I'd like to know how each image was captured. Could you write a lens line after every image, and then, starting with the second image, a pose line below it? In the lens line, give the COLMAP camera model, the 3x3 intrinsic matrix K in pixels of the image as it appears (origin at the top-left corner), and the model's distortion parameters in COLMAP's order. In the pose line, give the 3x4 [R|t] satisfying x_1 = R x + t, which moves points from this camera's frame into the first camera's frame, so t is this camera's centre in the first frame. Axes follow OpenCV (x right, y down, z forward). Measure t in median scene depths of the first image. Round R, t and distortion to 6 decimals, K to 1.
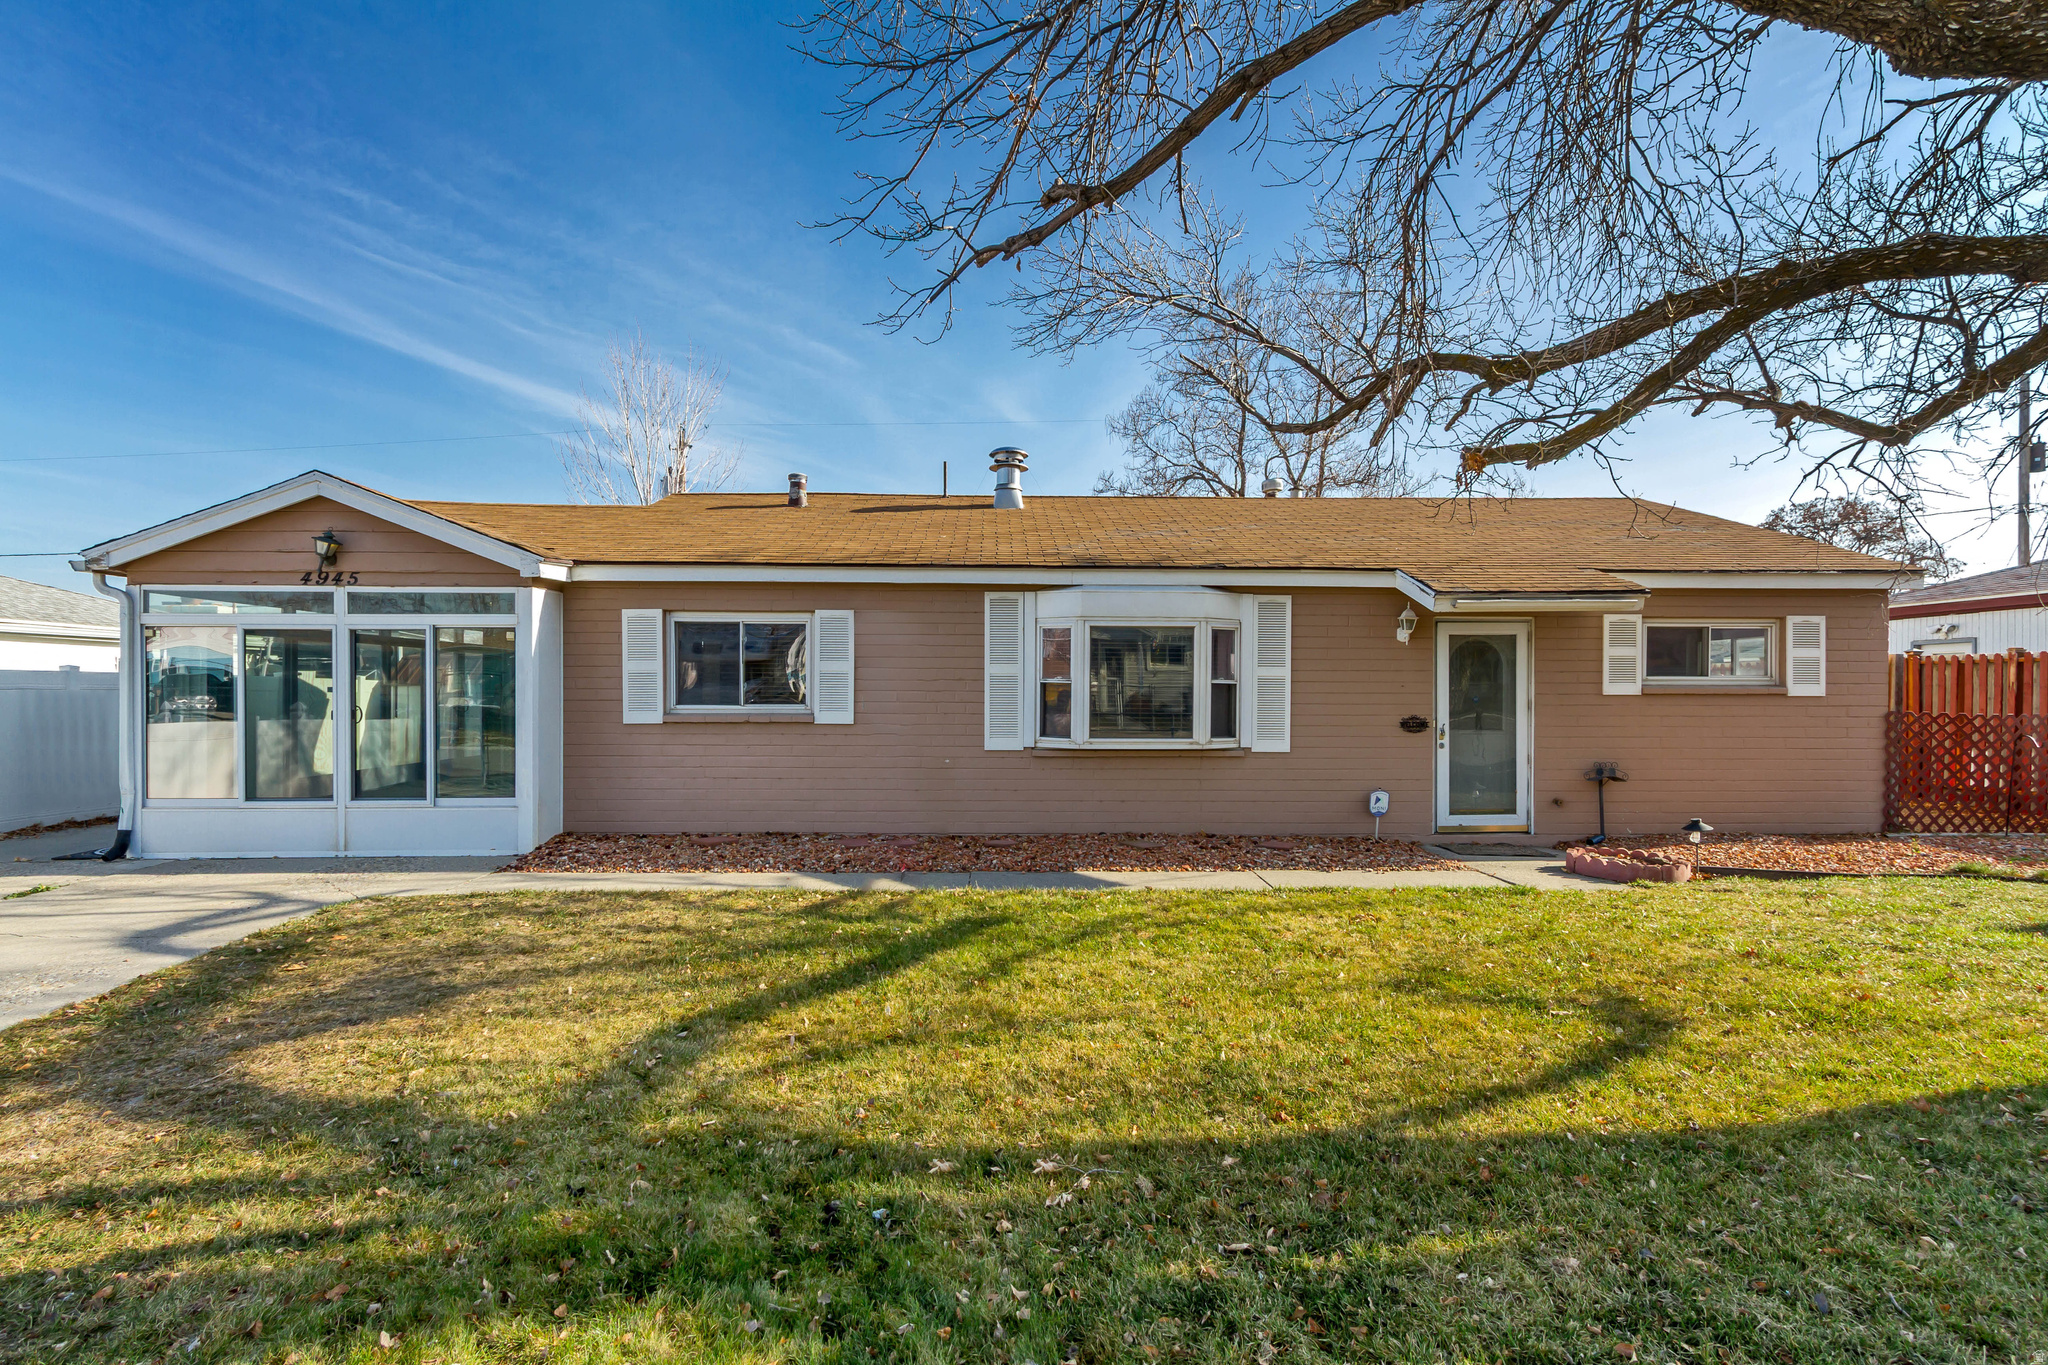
lens RADIAL K [[1043.2, 0, 1028.9], [0, 1043.2, 687.5], [0, 0, 1]] dist [0.007194, -0.000249]
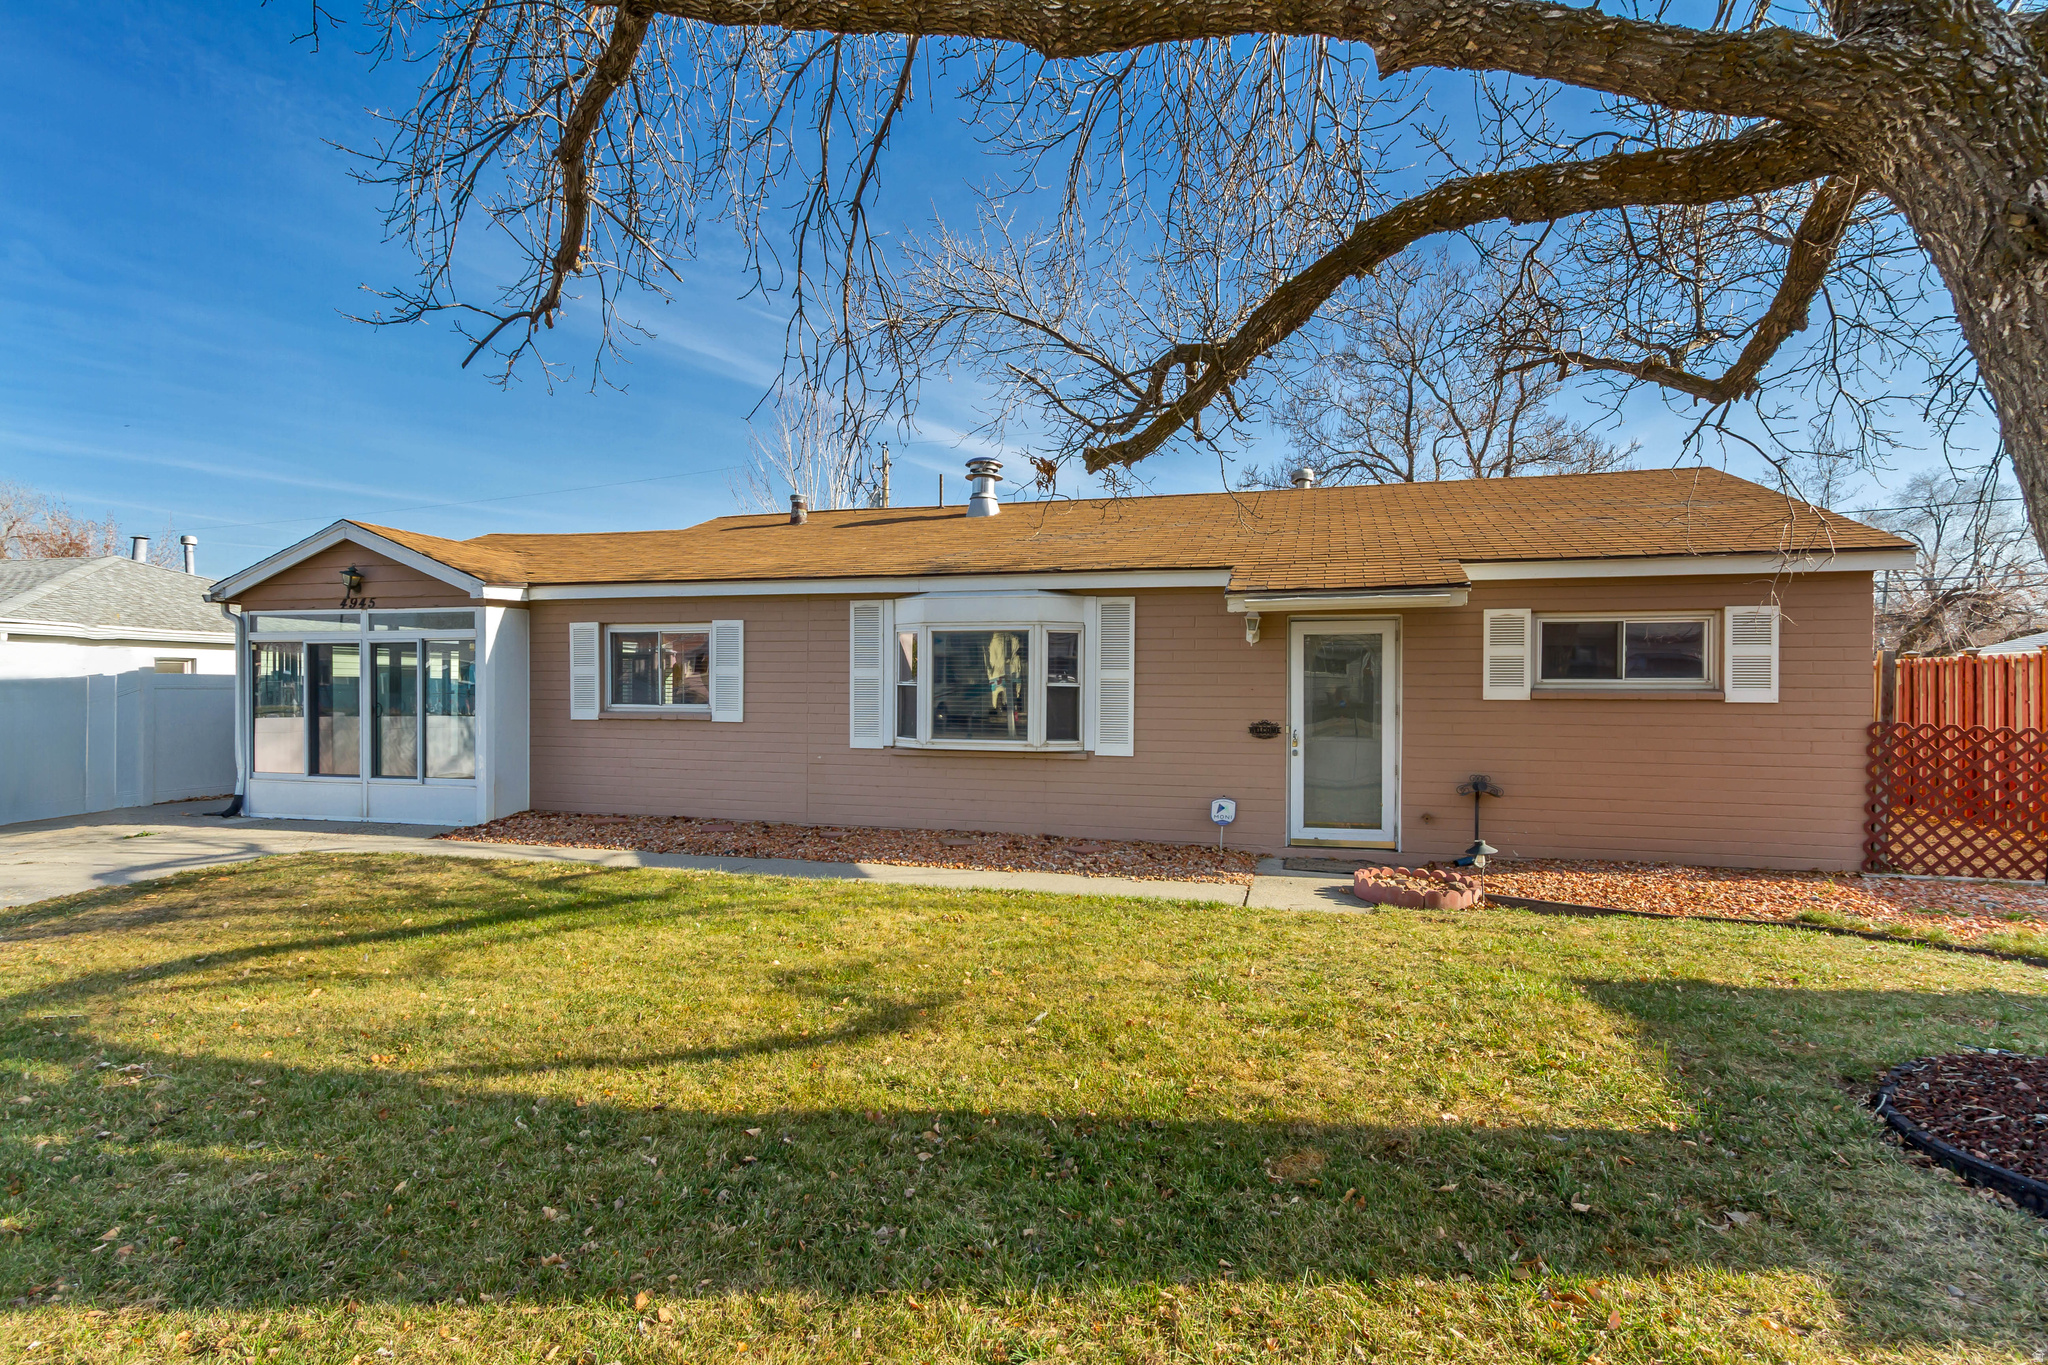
lens RADIAL K [[1043.2, 0, 1026.3], [0, 1043.2, 685.7], [0, 0, 1]] dist [0.007194, -0.000249]
pose [[0.951375, 0.001685, -0.308029, 0.462602], [-0.001622, 0.999999, 0.000459, -0.004896], [0.308030, 0.000063, 0.951377, 0.033249]]
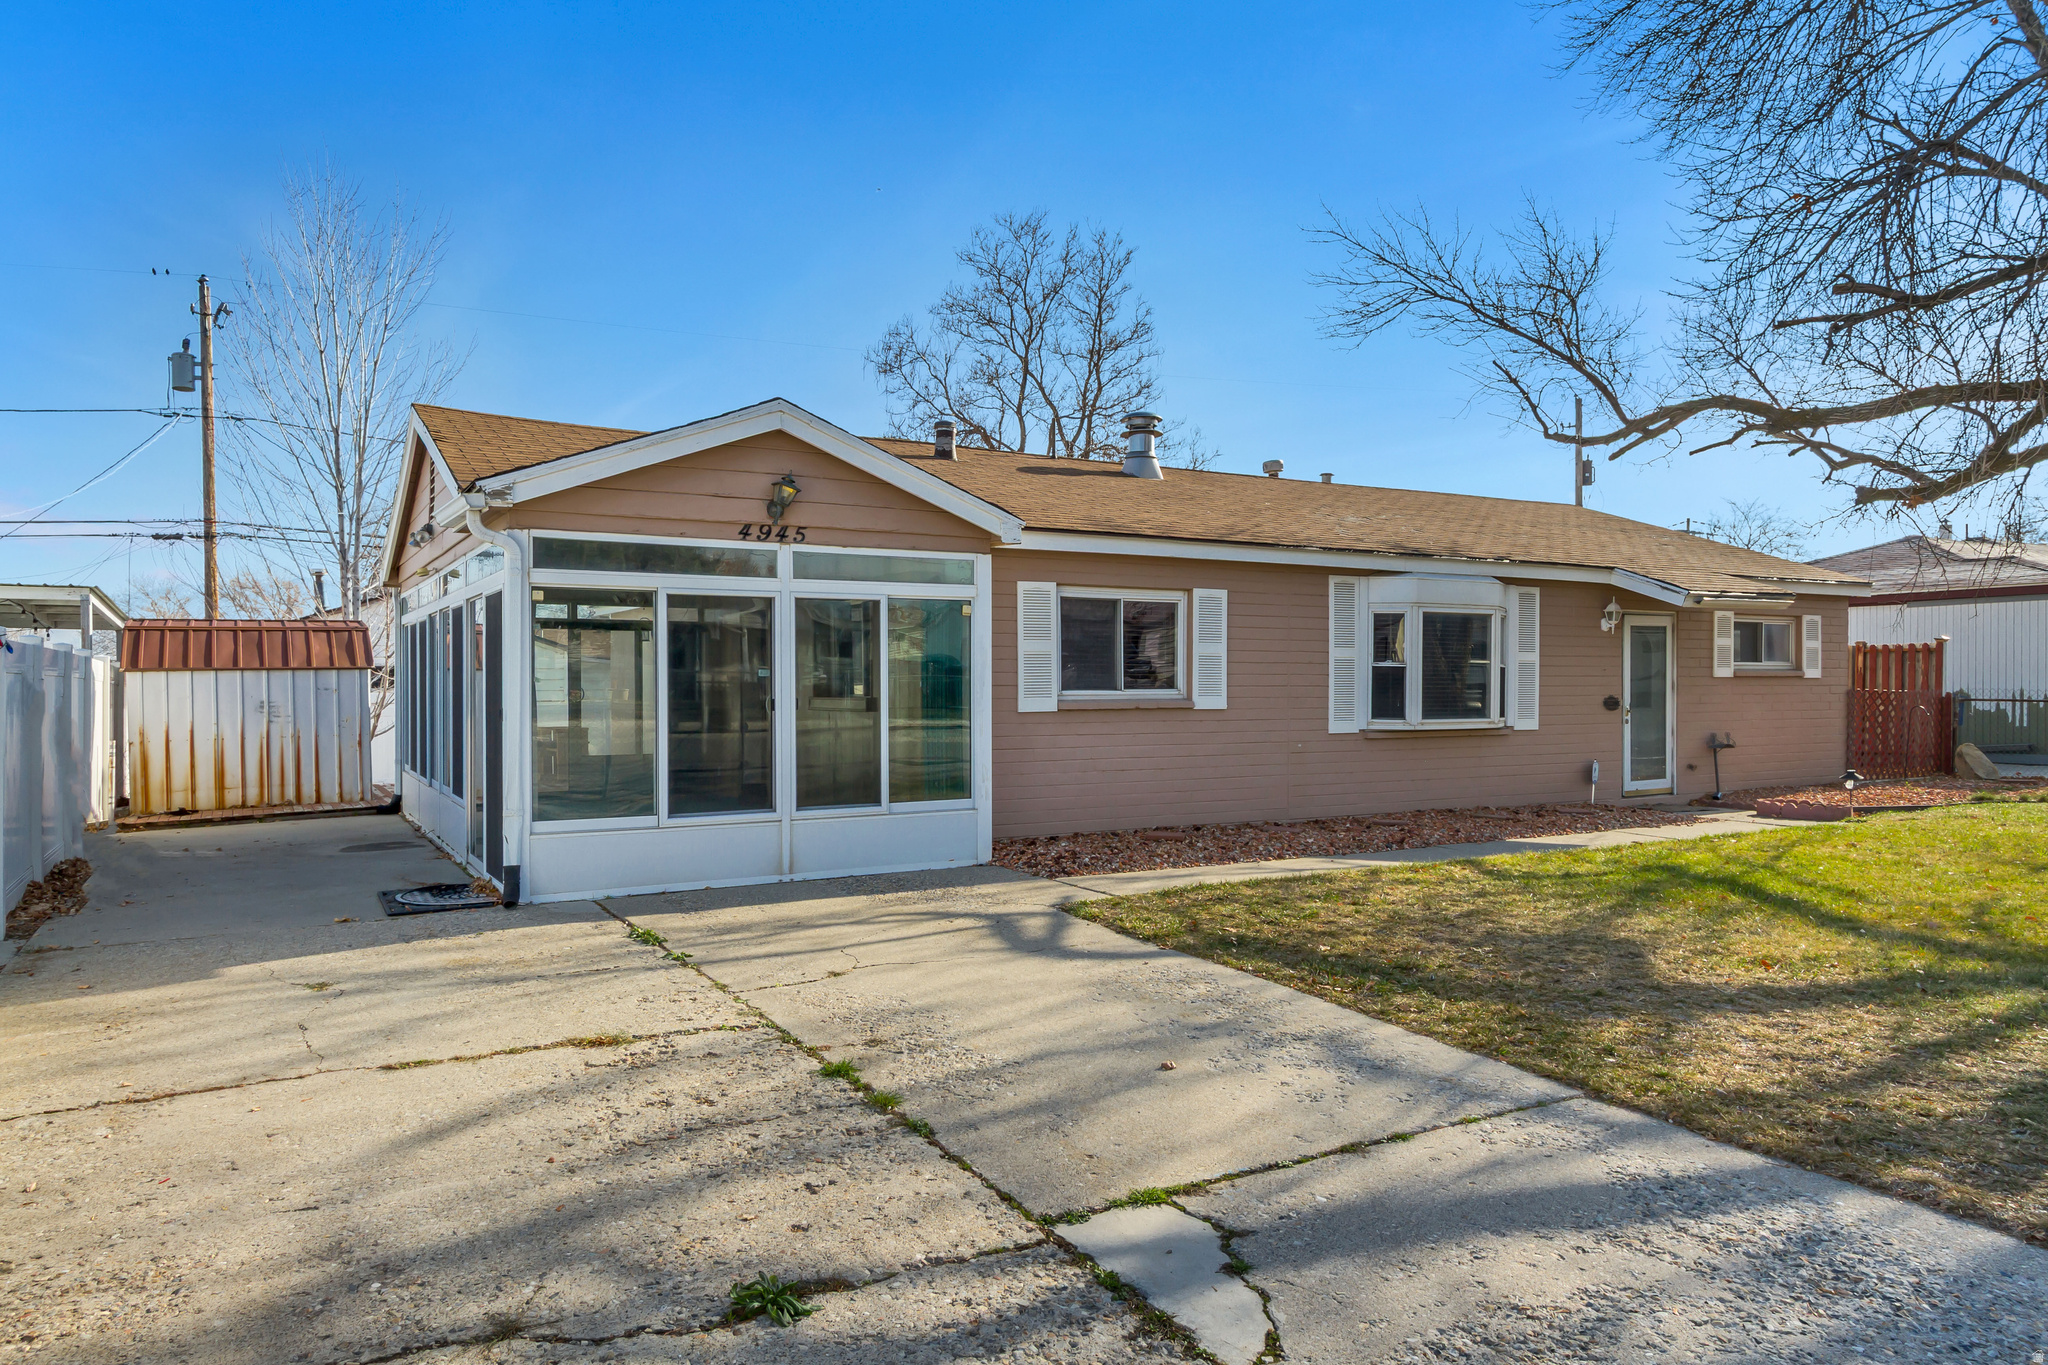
lens RADIAL K [[1327.7, 0, 1023.1], [0, 1327.7, 688.5], [0, 0, 1]] dist [-0.006797, -0.001653]
pose [[0.884379, -0.006025, 0.466730, -0.894794], [0.001562, 0.999949, 0.009949, 0.003718], [-0.466766, -0.008070, 0.884344, 0.015611]]
